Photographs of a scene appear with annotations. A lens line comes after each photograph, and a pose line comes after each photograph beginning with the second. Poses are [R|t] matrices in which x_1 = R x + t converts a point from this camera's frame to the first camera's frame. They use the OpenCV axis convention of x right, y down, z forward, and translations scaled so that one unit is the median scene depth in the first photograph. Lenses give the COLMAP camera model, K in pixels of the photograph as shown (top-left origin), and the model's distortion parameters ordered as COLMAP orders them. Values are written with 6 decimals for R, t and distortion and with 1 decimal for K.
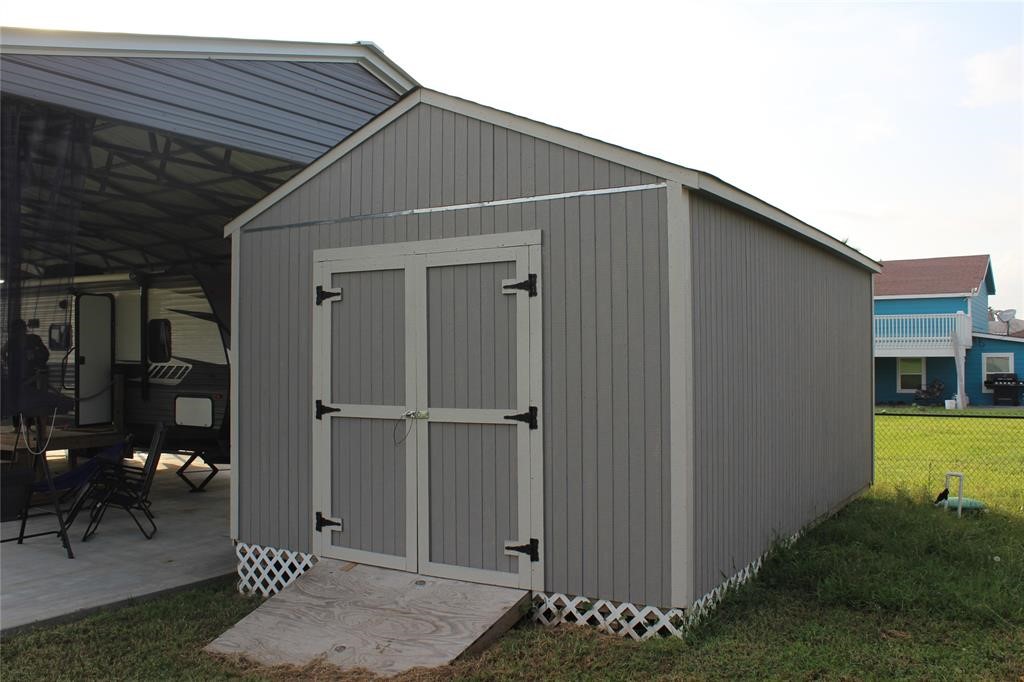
lens RADIAL K [[869.6, 0, 512.0], [0, 869.6, 341.0], [0, 0, 1]] dist [-0.161217, 0.148606]
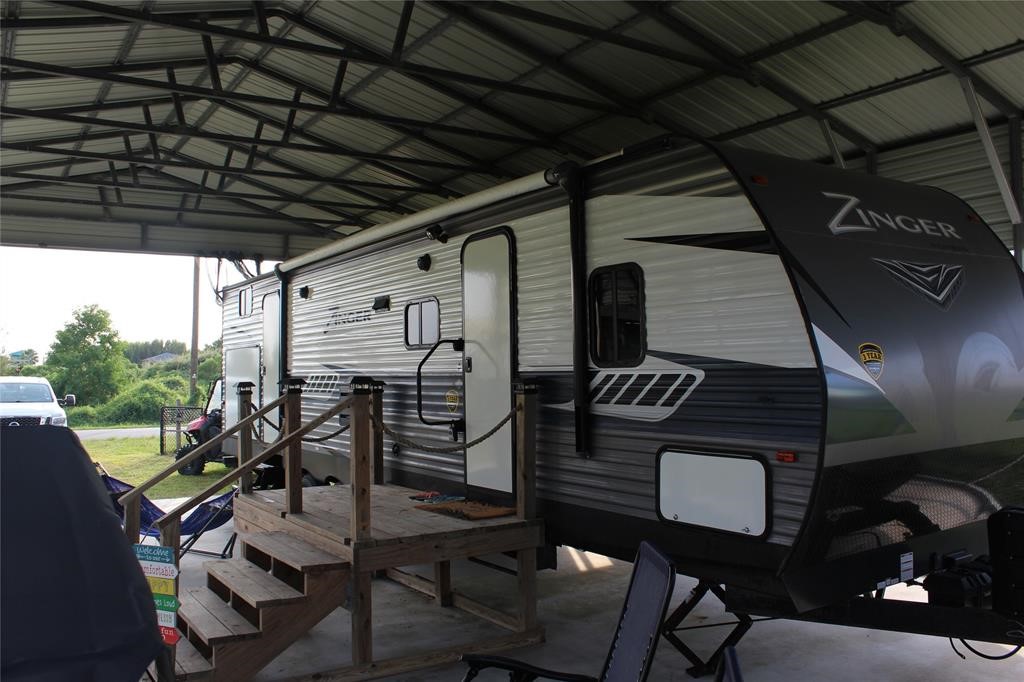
lens RADIAL K [[869.6, 0, 512.0], [0, 869.6, 341.0], [0, 0, 1]] dist [-0.161217, 0.148606]
pose [[0.902453, -0.021772, -0.430238, -0.327746], [0.014325, 0.999686, -0.020540, 0.024374], [0.430550, 0.012373, 0.902482, 0.697157]]
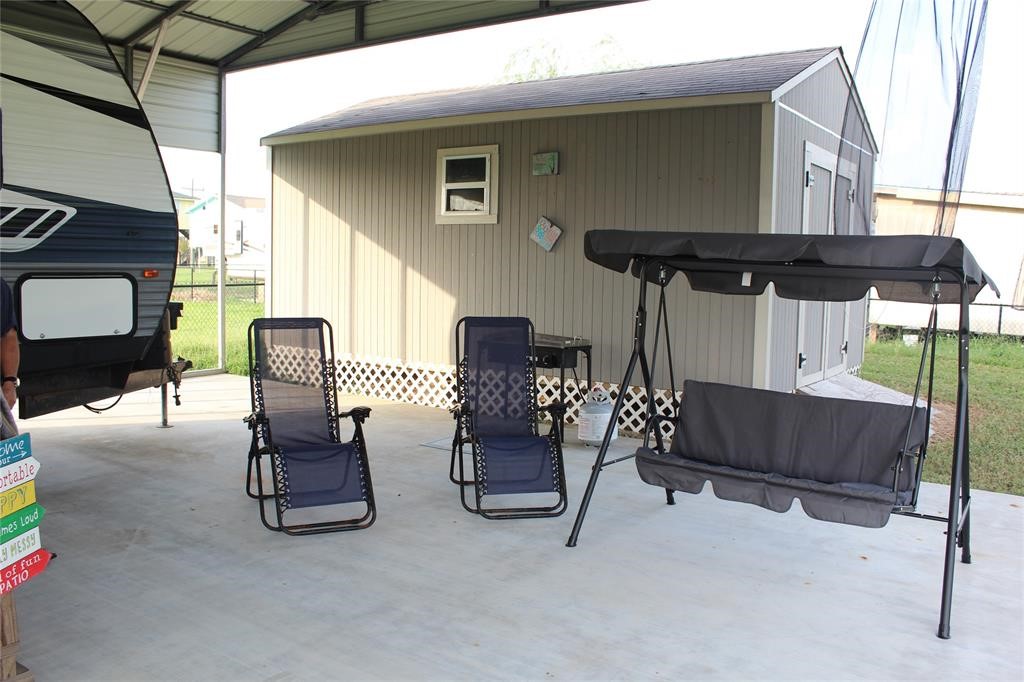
lens RADIAL K [[869.6, 0, 512.0], [0, 869.6, 341.0], [0, 0, 1]] dist [-0.161217, 0.148606]
pose [[0.054199, -0.086352, 0.994789, -0.956193], [-0.038606, 0.995328, 0.088502, 0.058041], [-0.997784, -0.043202, 0.050612, 0.842995]]
